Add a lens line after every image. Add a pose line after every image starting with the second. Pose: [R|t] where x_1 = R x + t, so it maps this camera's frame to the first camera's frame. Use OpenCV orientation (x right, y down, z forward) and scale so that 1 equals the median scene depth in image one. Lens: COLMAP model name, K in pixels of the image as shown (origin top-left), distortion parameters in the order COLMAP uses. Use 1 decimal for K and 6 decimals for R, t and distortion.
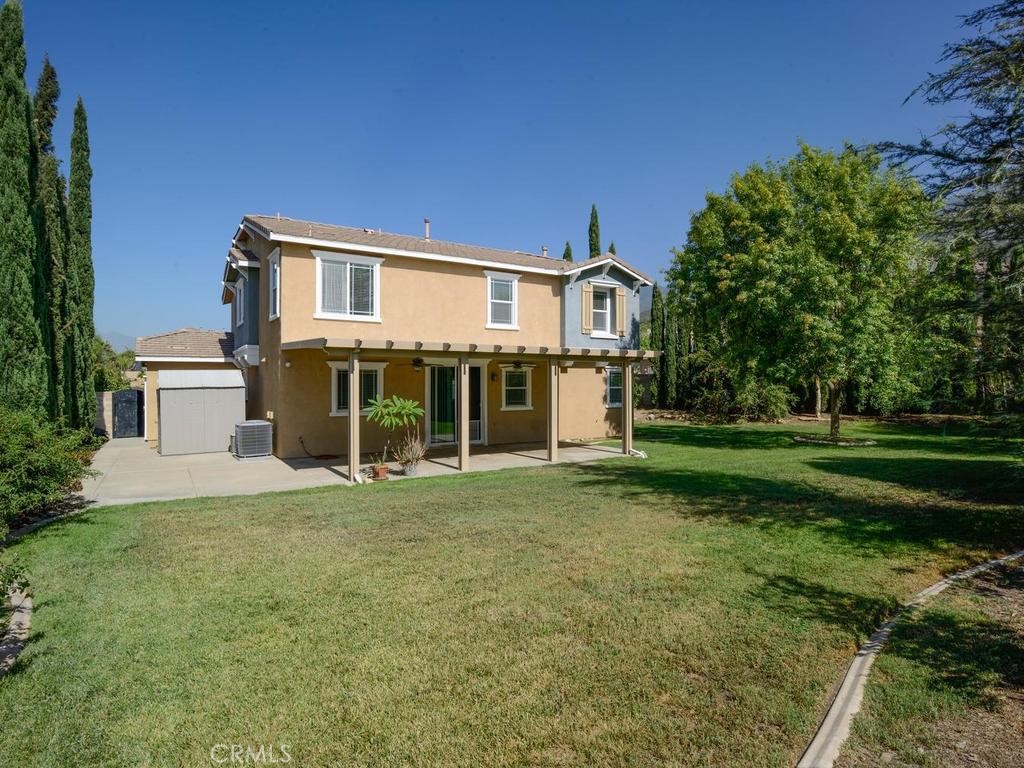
lens RADIAL K [[547.4, 0, 512.0], [0, 547.4, 384.0], [0, 0, 1]] dist [-0.015027, -0.001762]
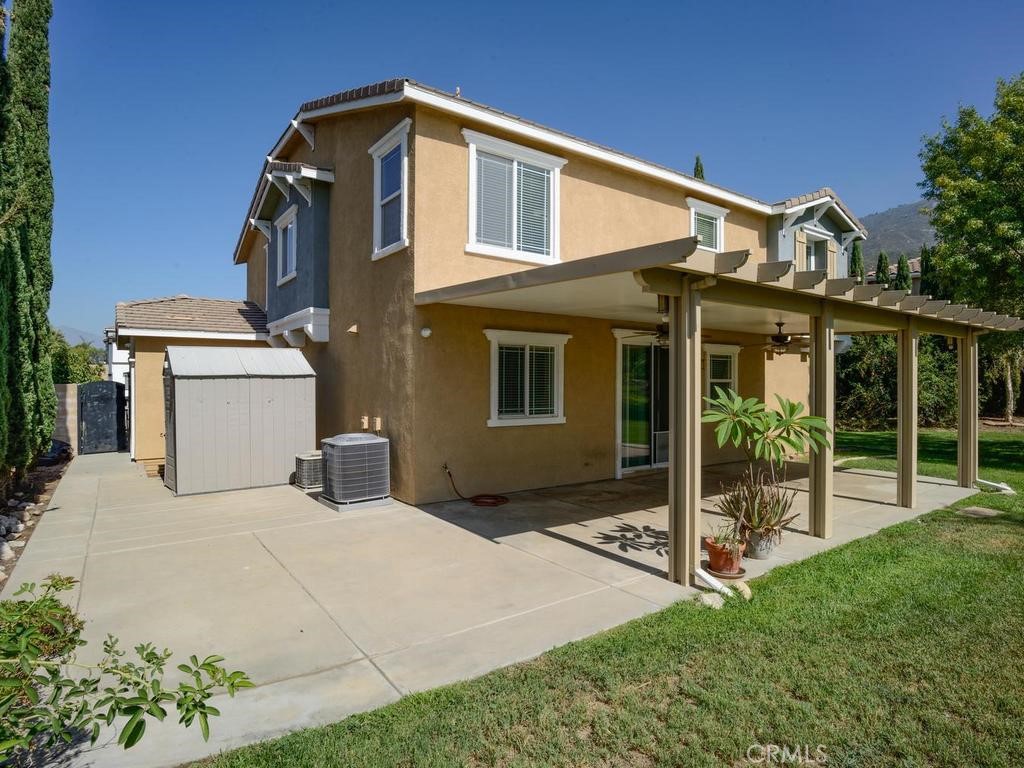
lens RADIAL K [[547.4, 0, 512.0], [0, 547.4, 384.0], [0, 0, 1]] dist [-0.015027, -0.001762]
pose [[0.998267, 0.004648, 0.058658, -0.305277], [-0.004781, 0.999986, 0.002140, 0.012269], [-0.058647, -0.002417, 0.998276, 0.382851]]
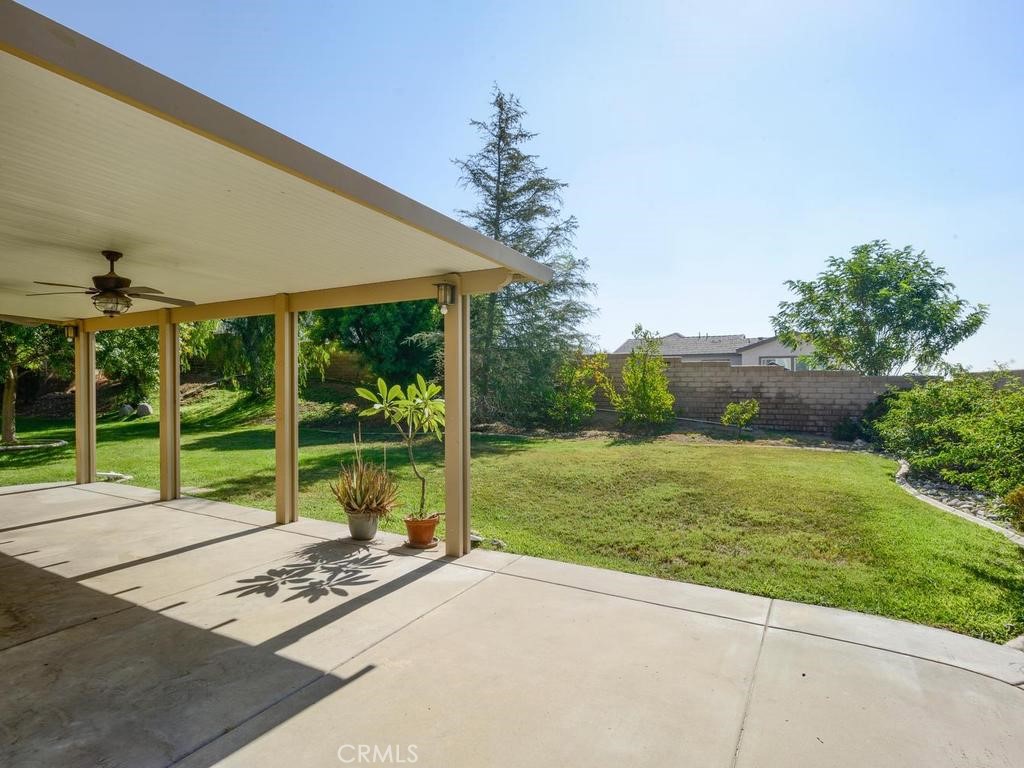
lens RADIAL K [[547.4, 0, 512.0], [0, 547.4, 384.0], [0, 0, 1]] dist [-0.015027, -0.001762]
pose [[-0.482848, 0.008416, 0.875663, -0.493584], [0.010080, 0.999941, -0.004052, 0.026421], [-0.875646, 0.006870, -0.482905, 0.832991]]
